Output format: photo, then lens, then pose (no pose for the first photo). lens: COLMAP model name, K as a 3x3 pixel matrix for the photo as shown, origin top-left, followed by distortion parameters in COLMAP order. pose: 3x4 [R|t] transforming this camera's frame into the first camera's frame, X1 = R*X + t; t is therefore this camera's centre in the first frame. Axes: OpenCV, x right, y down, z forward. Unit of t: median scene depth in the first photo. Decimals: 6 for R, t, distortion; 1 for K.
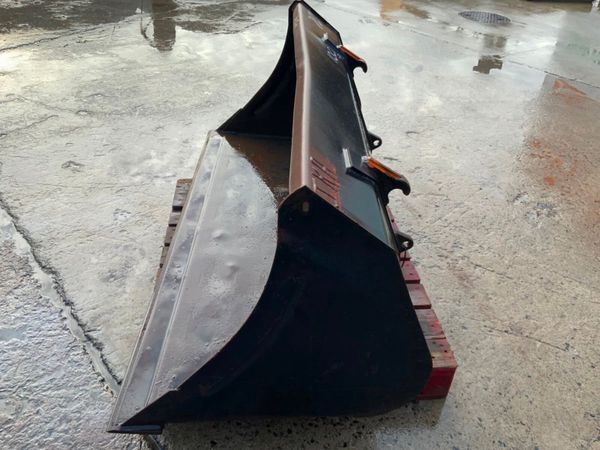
lens RADIAL K [[494.1, 0, 301.9], [0, 494.1, 231.6], [0, 0, 1]] dist [0.060046, -0.110121]
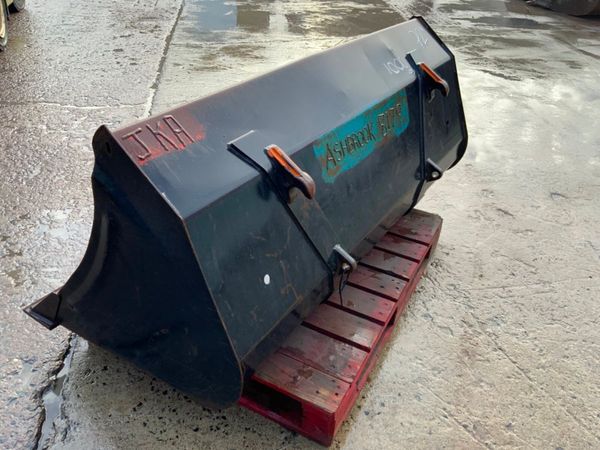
lens RADIAL K [[494.1, 0, 282.5], [0, 494.1, 224.0], [0, 0, 1]] dist [0.060046, -0.110121]
pose [[0.836964, 0.309198, -0.451540, 0.424085], [-0.338231, 0.940903, 0.017359, -0.020372], [0.430223, 0.138196, 0.892082, 0.111243]]
